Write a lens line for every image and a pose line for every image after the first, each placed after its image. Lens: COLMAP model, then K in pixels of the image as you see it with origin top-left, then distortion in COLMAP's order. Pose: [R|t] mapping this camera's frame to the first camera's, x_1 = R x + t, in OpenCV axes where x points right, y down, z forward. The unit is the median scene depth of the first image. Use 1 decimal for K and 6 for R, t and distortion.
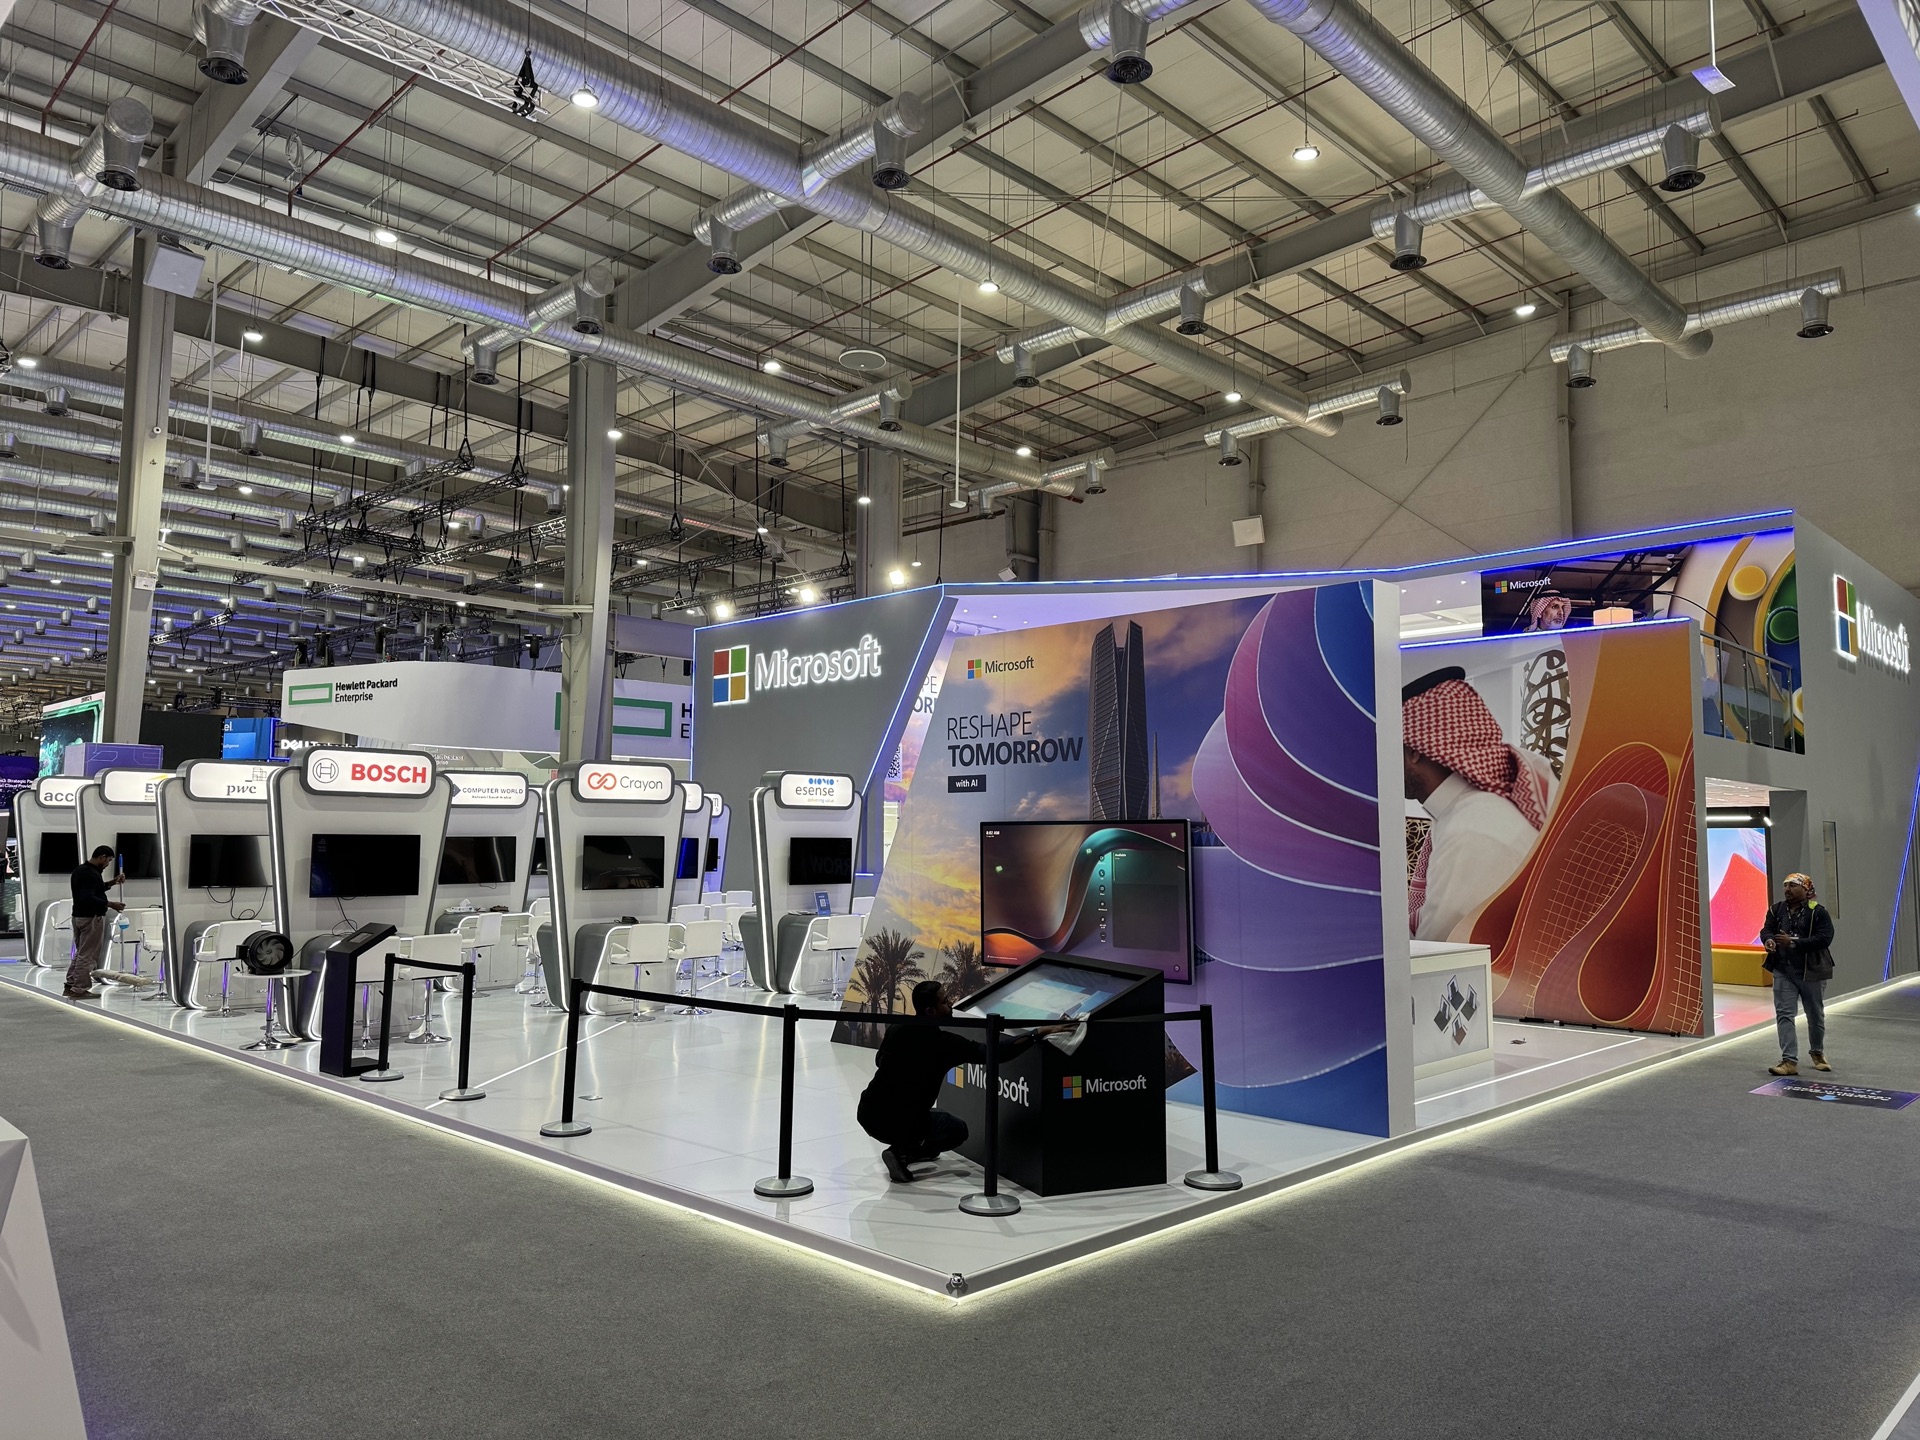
lens RADIAL K [[1341.0, 0, 951.0], [0, 1341.0, 735.7], [0, 0, 1]] dist [0.091039, -0.078286]
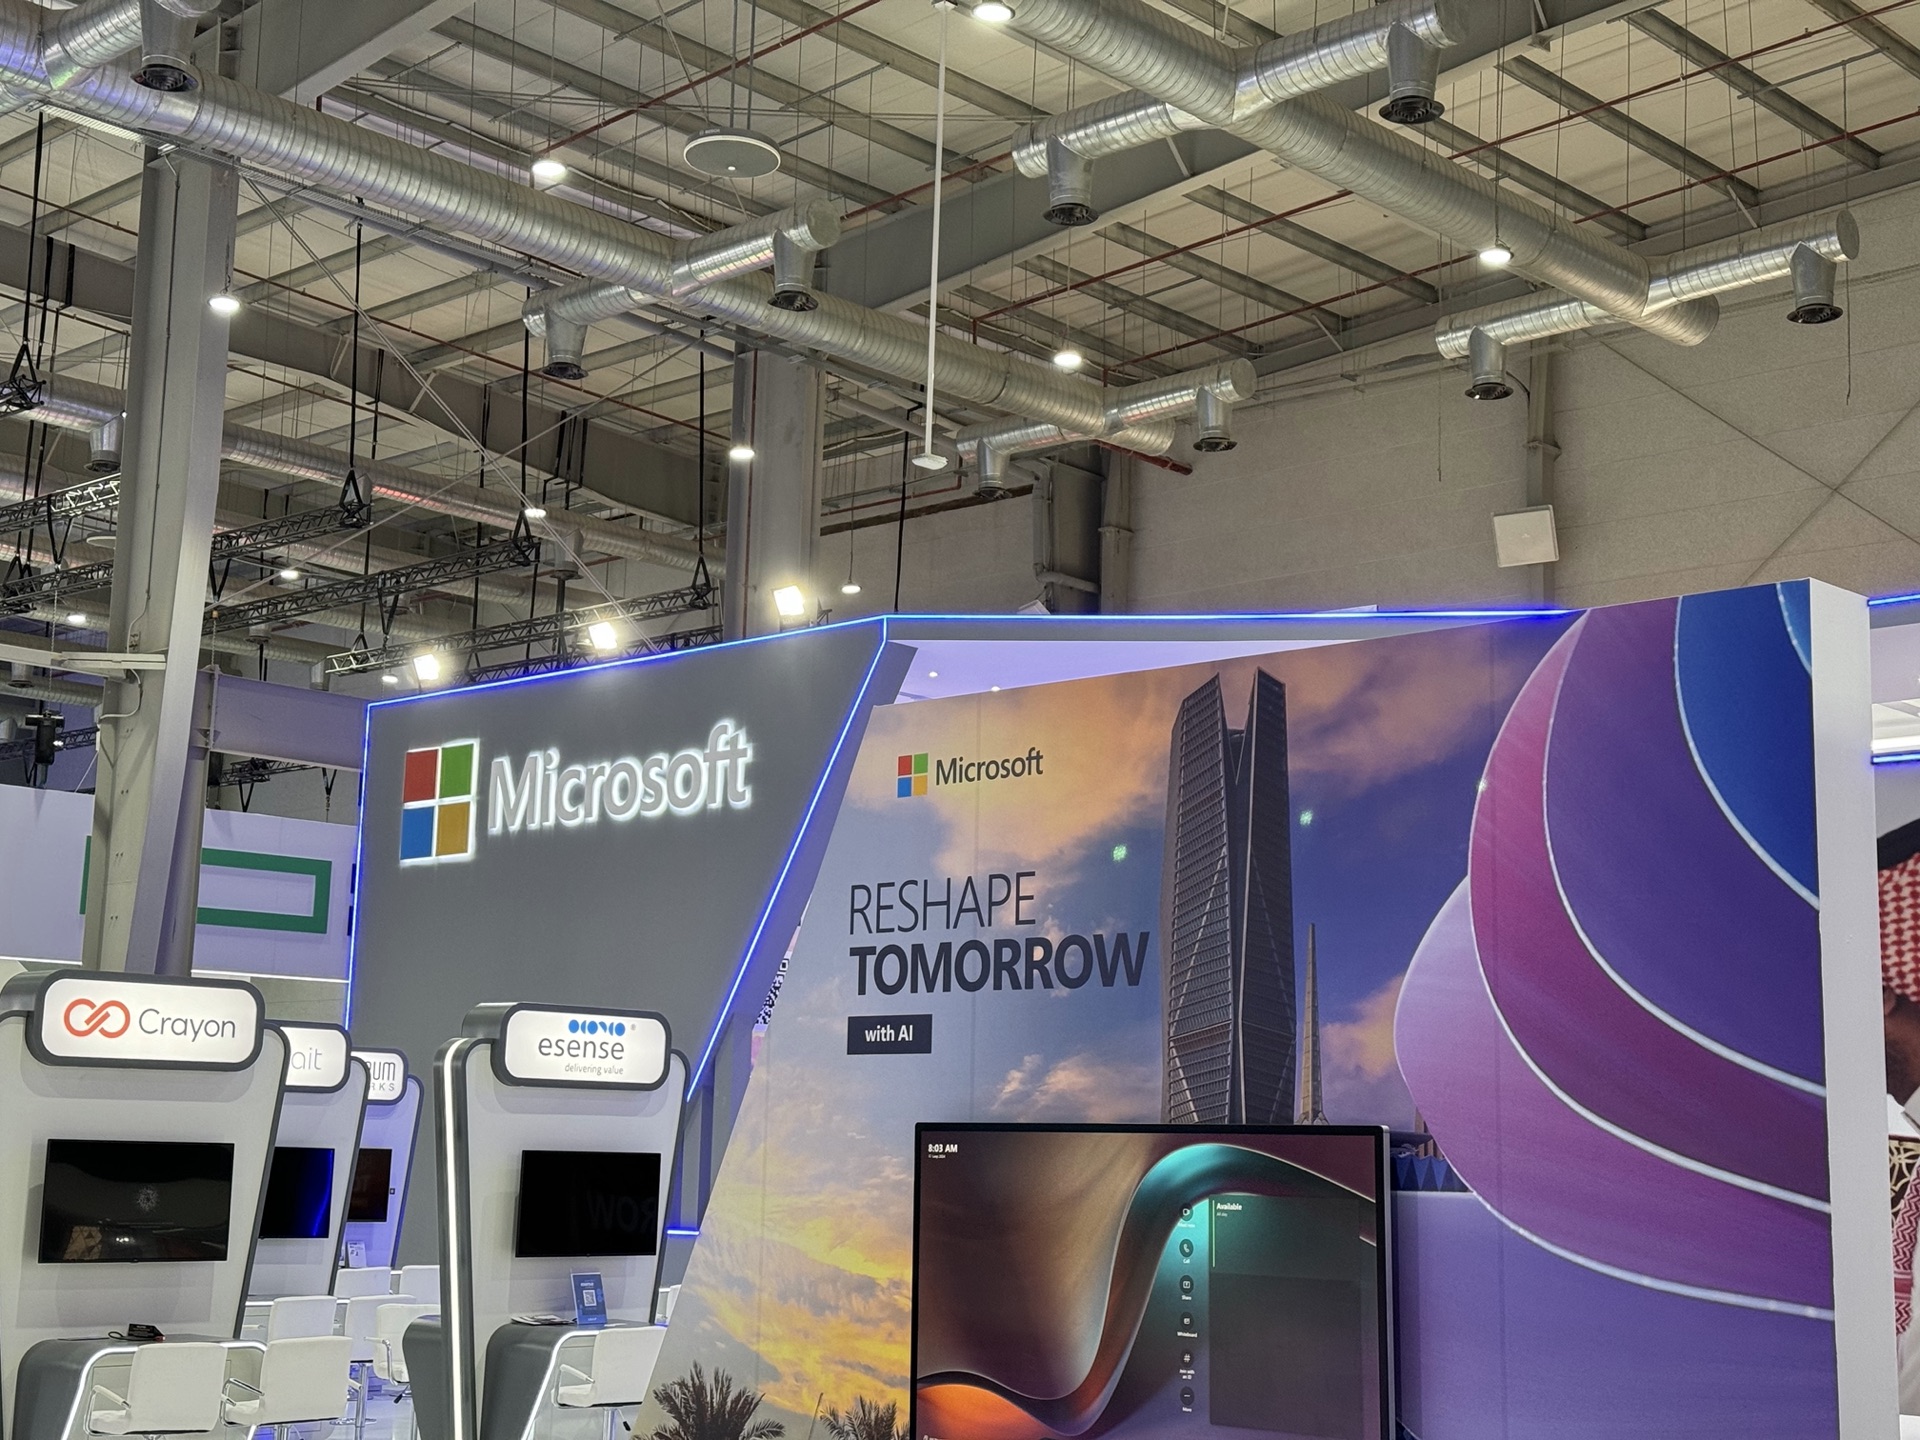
lens RADIAL K [[2680.2, 0, 956.0], [0, 2680.2, 720.6], [0, 0, 1]] dist [0.115150, 0.000000]
pose [[0.999749, 0.021009, 0.007816, 0.011557], [-0.020274, 0.996223, -0.084430, 0.003251], [-0.009561, 0.084250, 0.996399, 0.051019]]
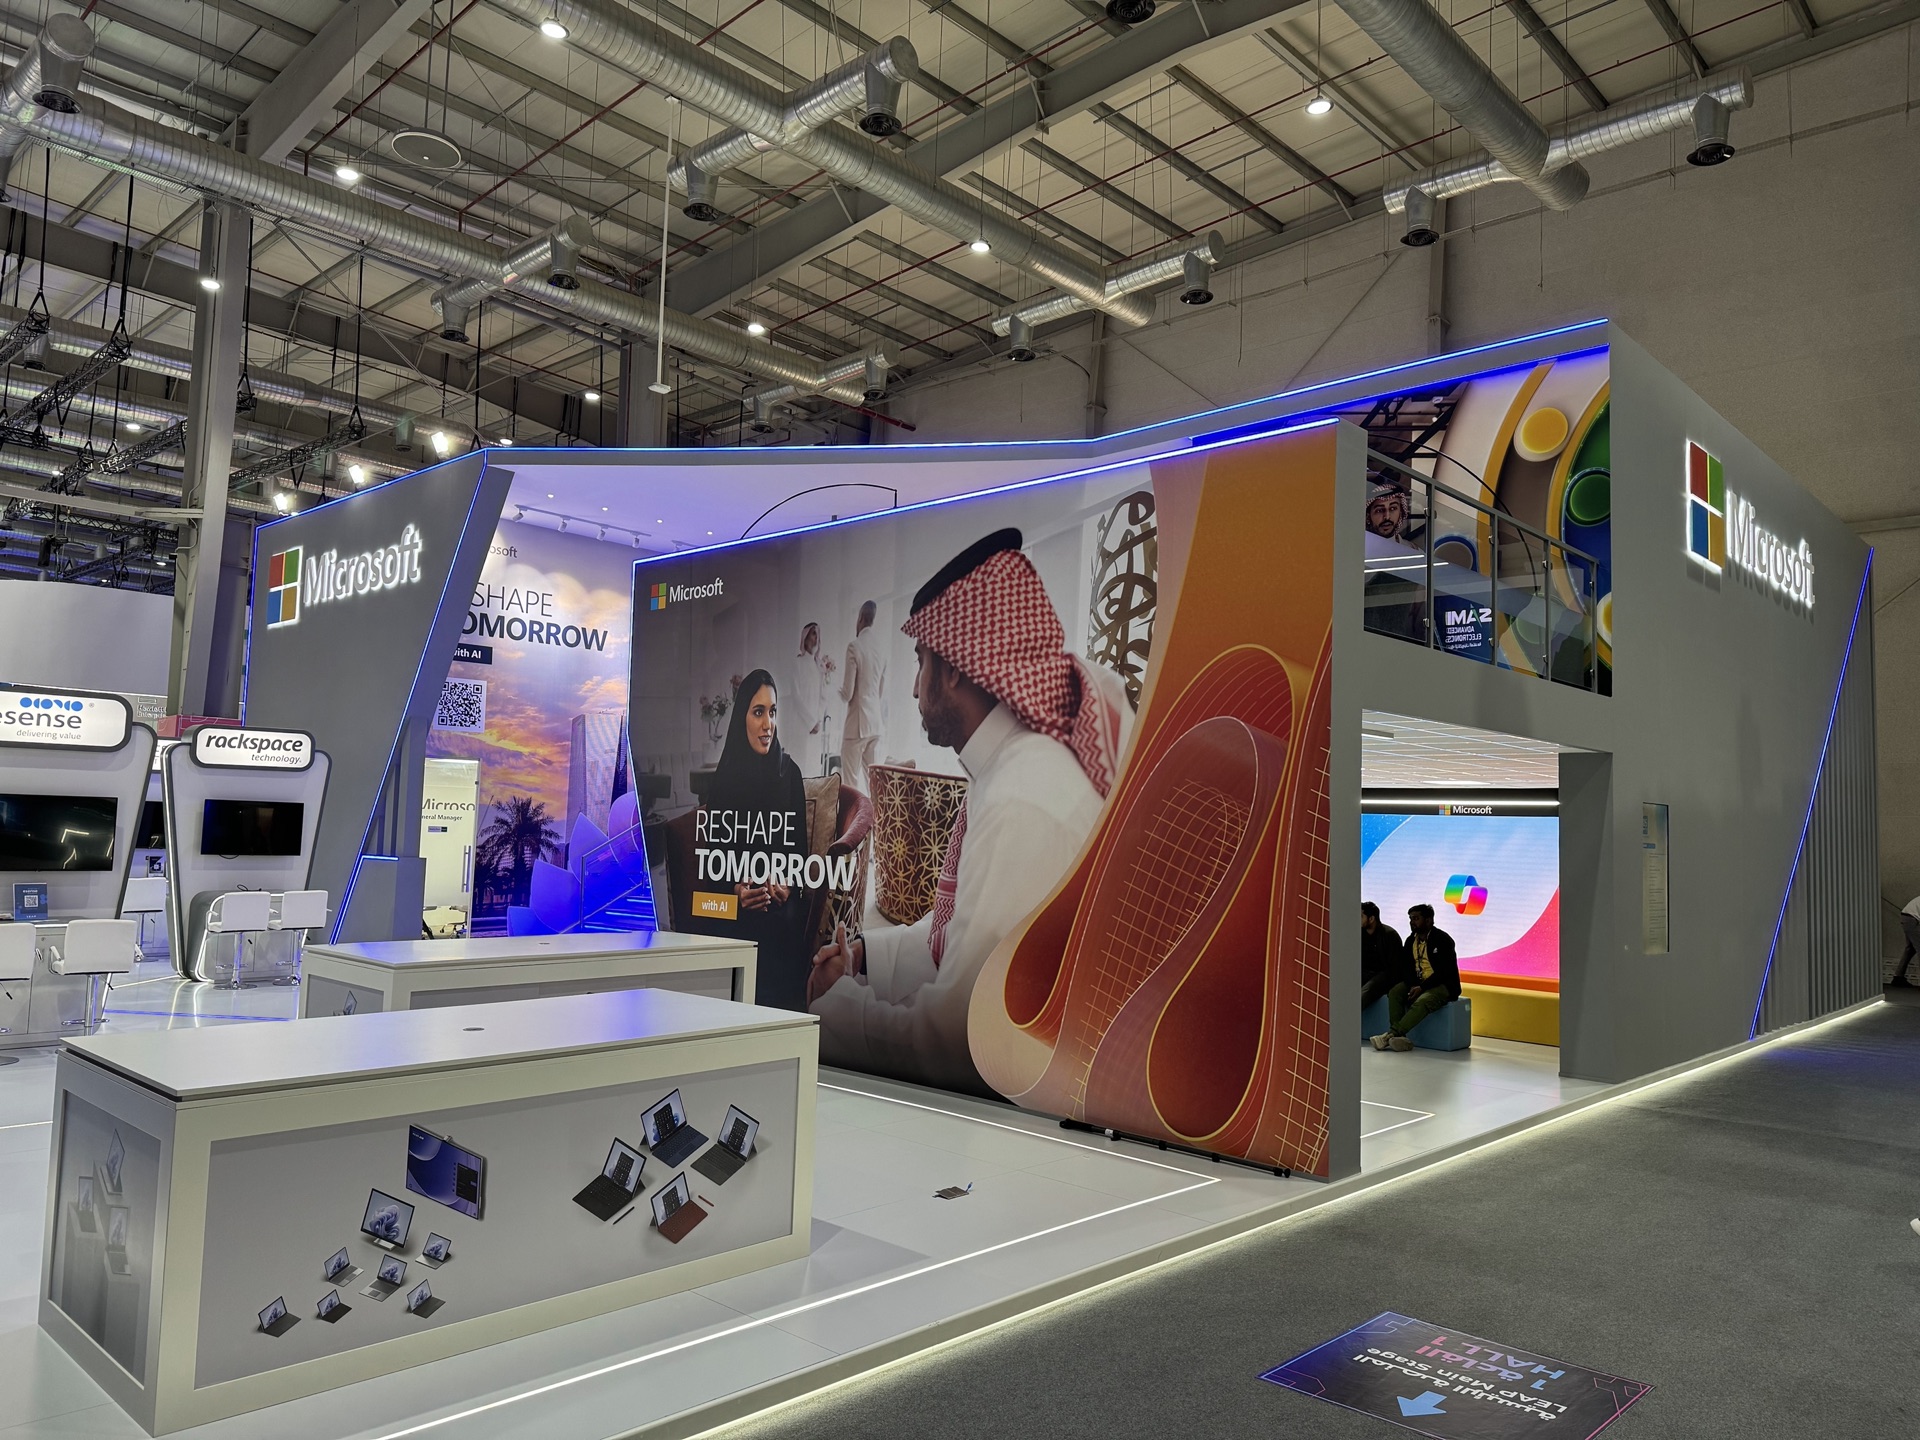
lens RADIAL K [[1341.0, 0, 941.9], [0, 1341.0, 733.3], [0, 0, 1]] dist [0.091039, -0.078286]
pose [[0.999742, 0.021683, 0.006775, 0.214697], [-0.021755, 0.999706, 0.010712, 0.022132], [-0.006541, -0.010857, 0.999920, 0.254011]]
